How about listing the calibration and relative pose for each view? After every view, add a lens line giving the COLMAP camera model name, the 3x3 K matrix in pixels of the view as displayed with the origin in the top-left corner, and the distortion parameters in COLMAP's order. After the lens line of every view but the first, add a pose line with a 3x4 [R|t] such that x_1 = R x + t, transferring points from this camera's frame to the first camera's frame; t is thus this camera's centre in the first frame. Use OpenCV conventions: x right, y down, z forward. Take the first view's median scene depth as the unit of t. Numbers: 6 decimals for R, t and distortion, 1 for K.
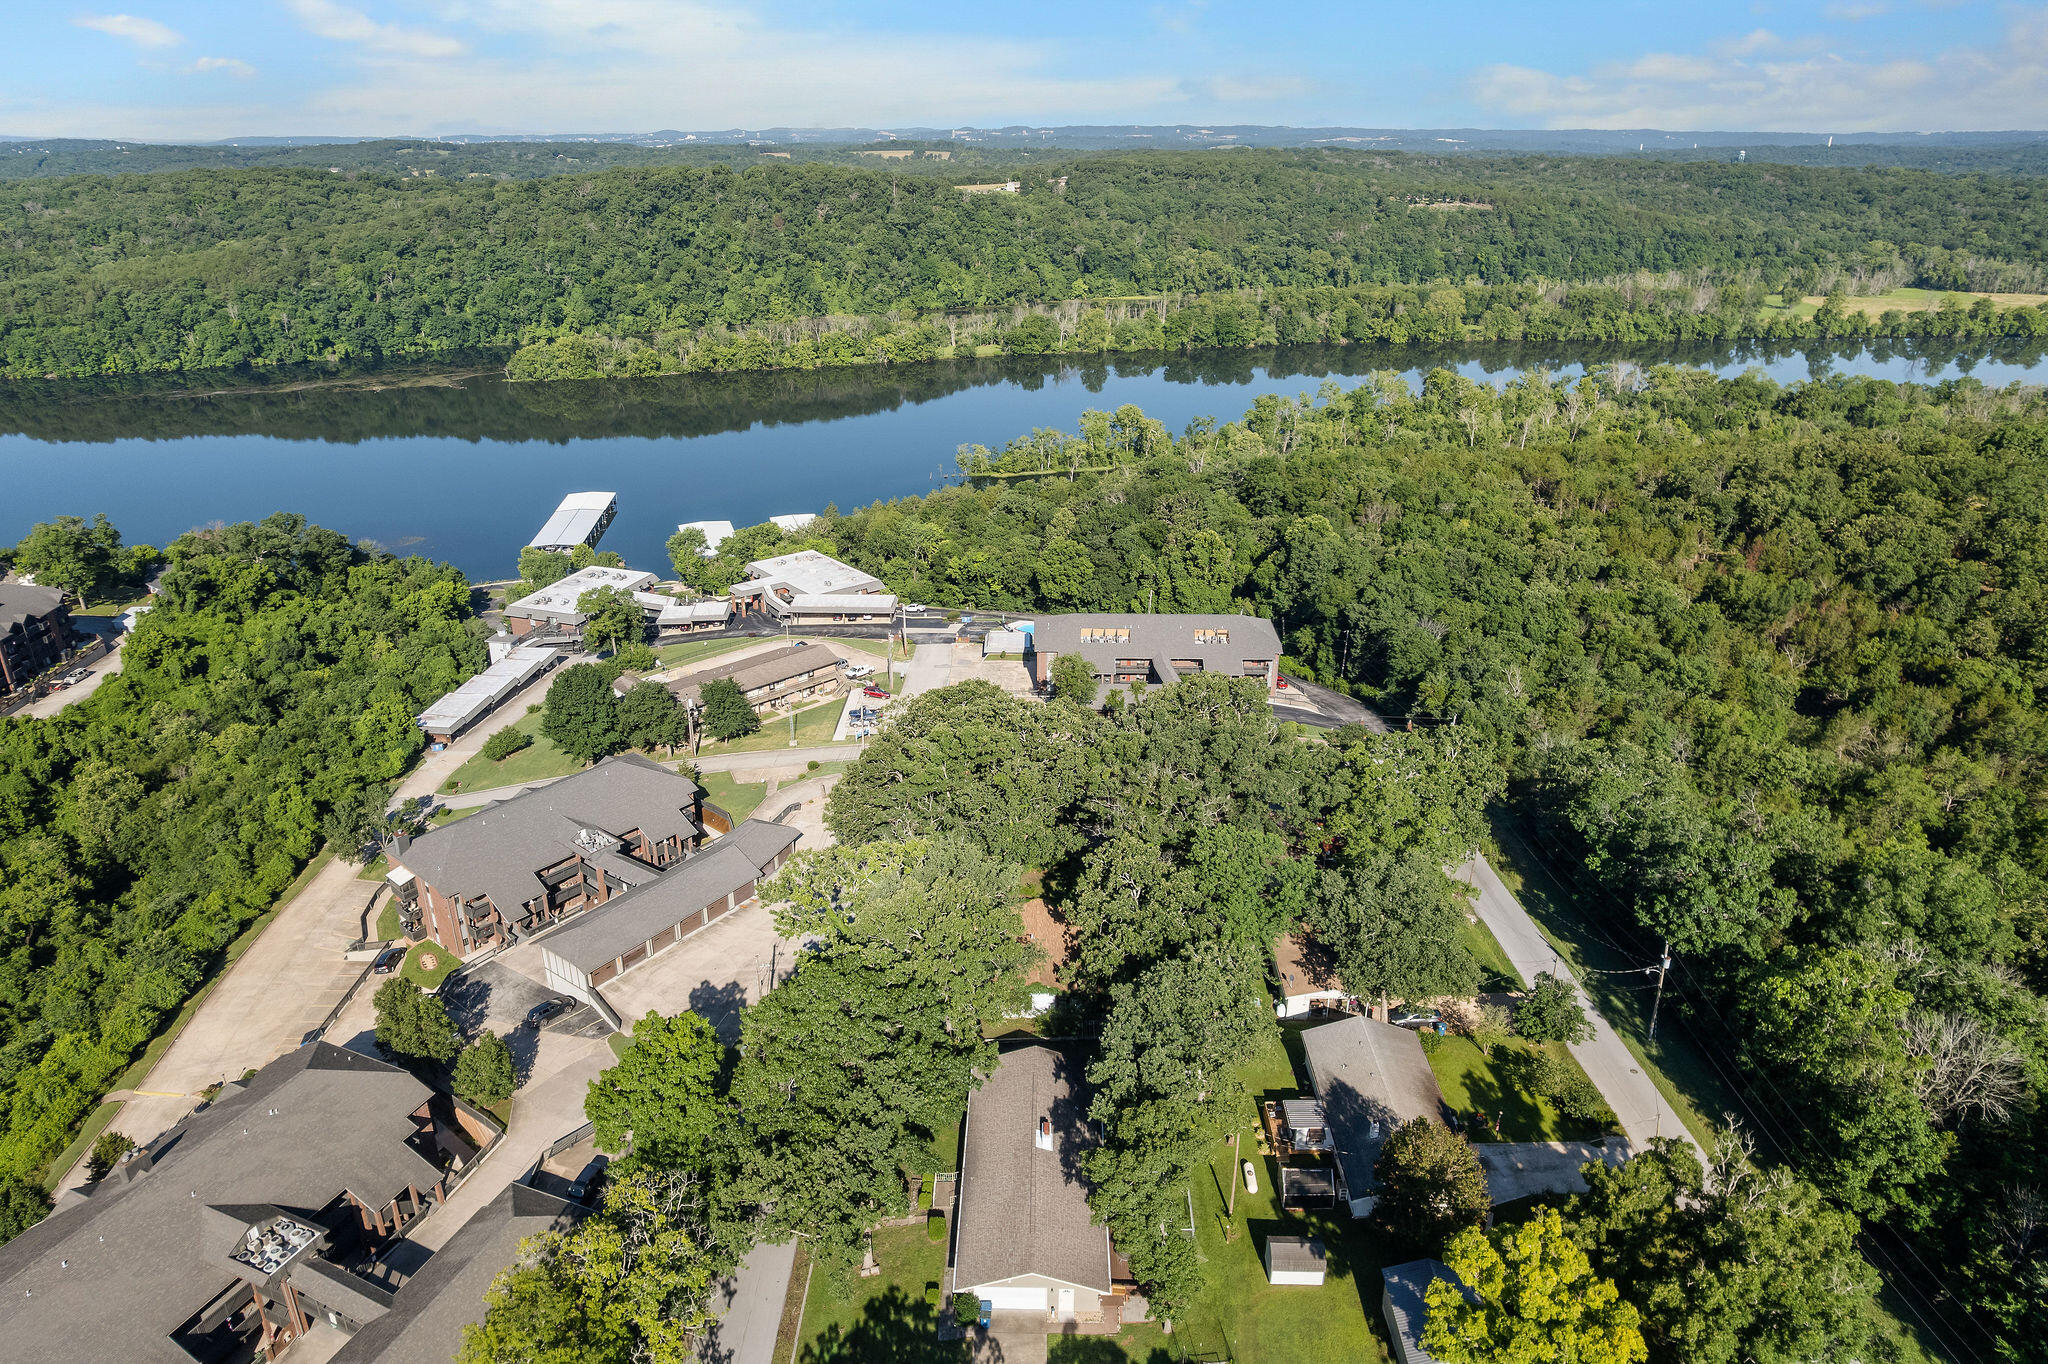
lens RADIAL K [[1305.8, 0, 1024.0], [0, 1305.8, 682.0], [0, 0, 1]] dist [-0.076392, 0.077174]
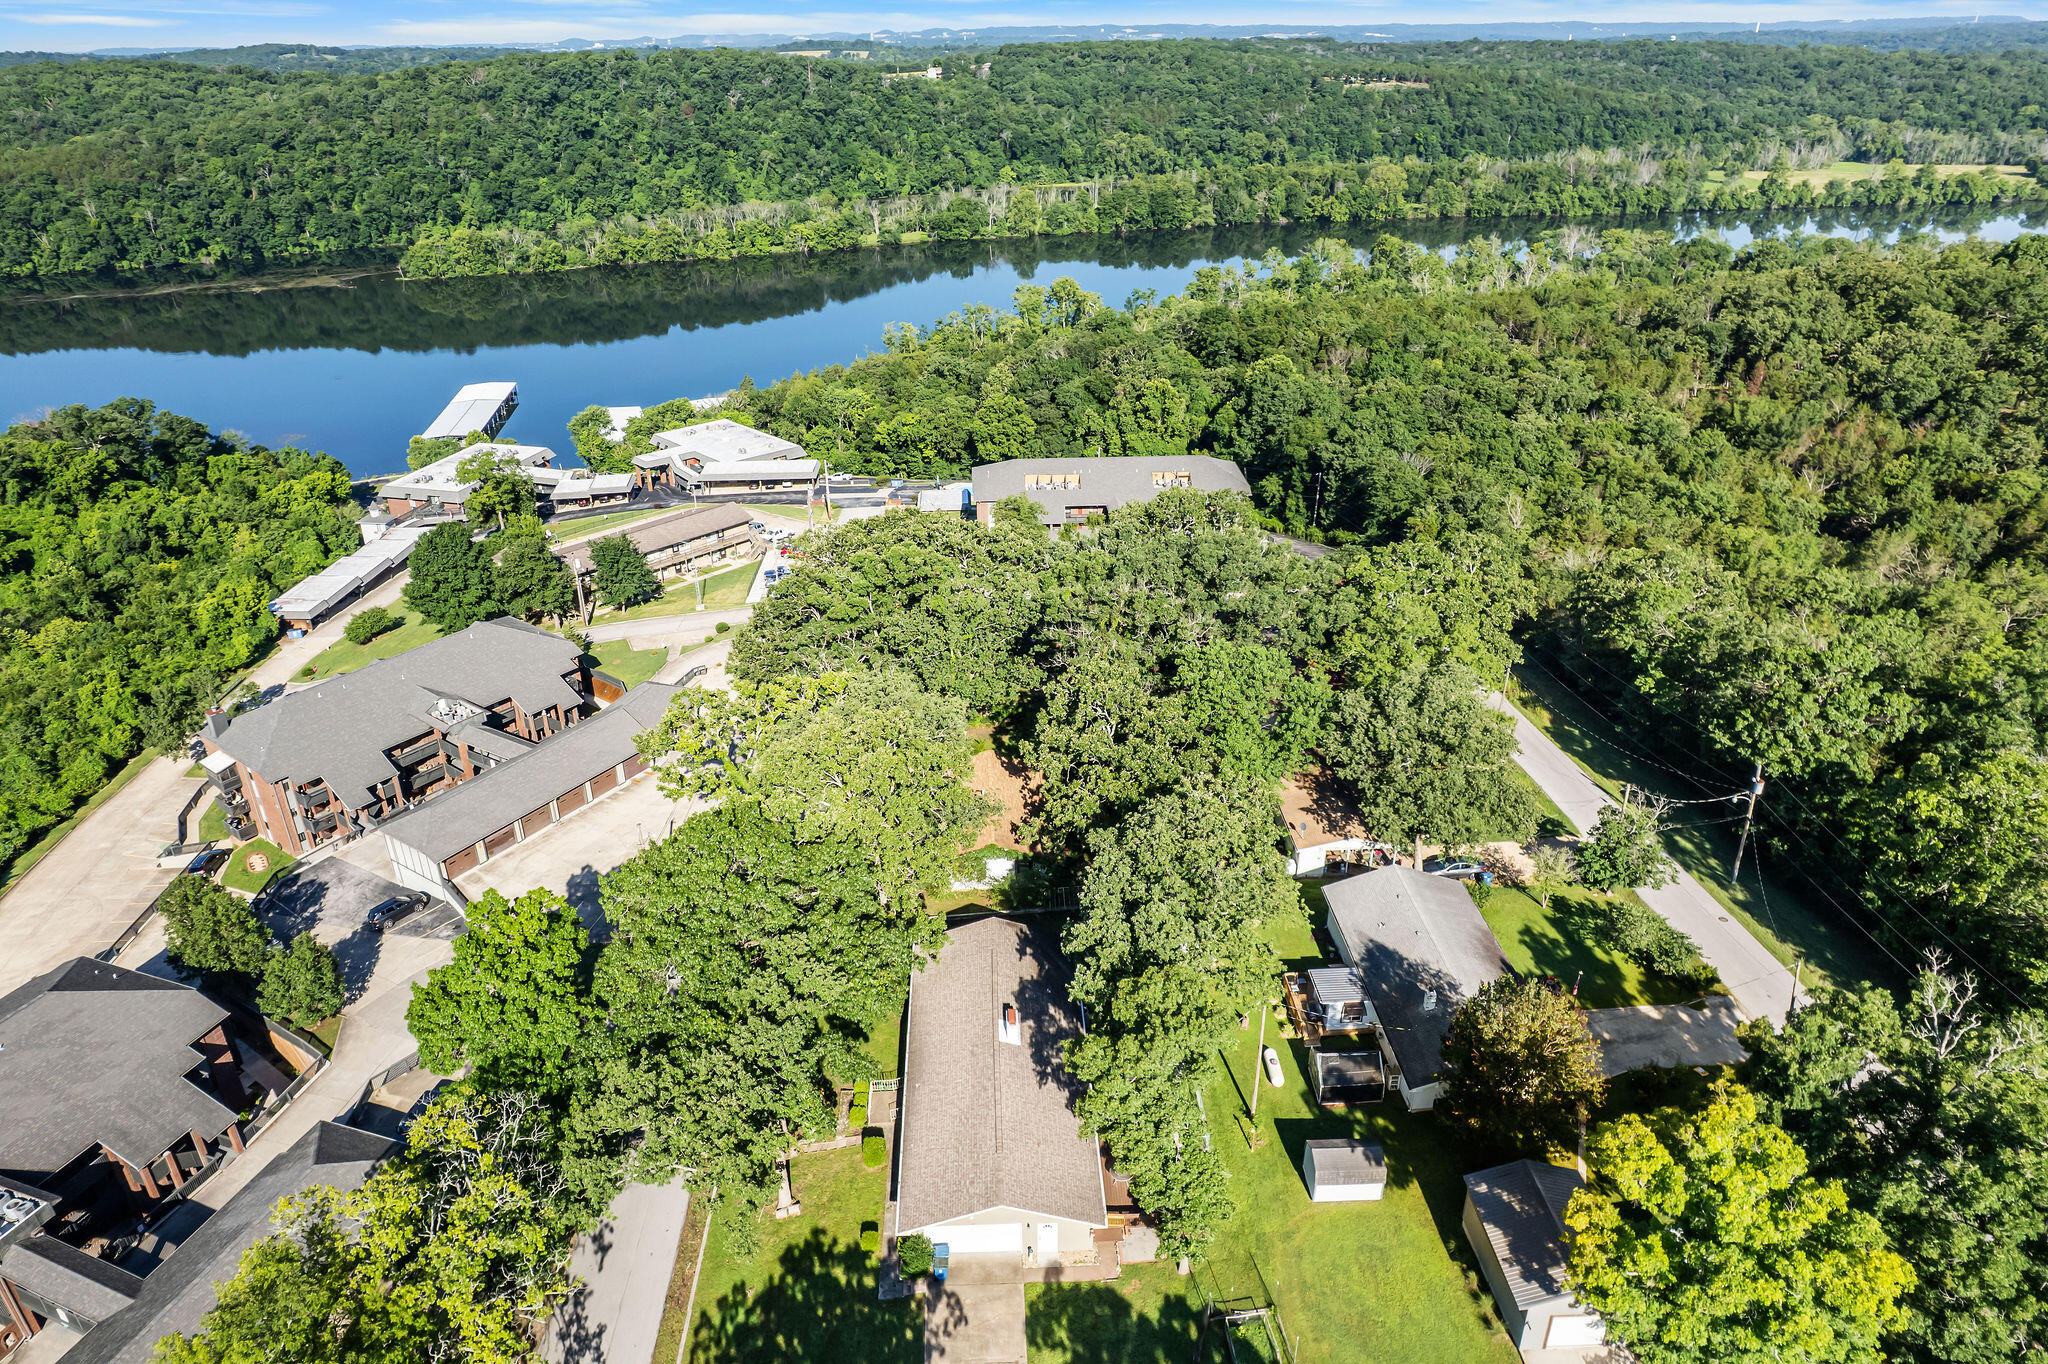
lens RADIAL K [[1305.8, 0, 1024.0], [0, 1305.8, 682.0], [0, 0, 1]] dist [-0.076392, 0.077174]
pose [[0.998407, -0.035450, 0.043884, -0.001246], [0.032579, 0.997386, 0.064493, 0.056925], [-0.046056, -0.062961, 0.996953, 0.142840]]
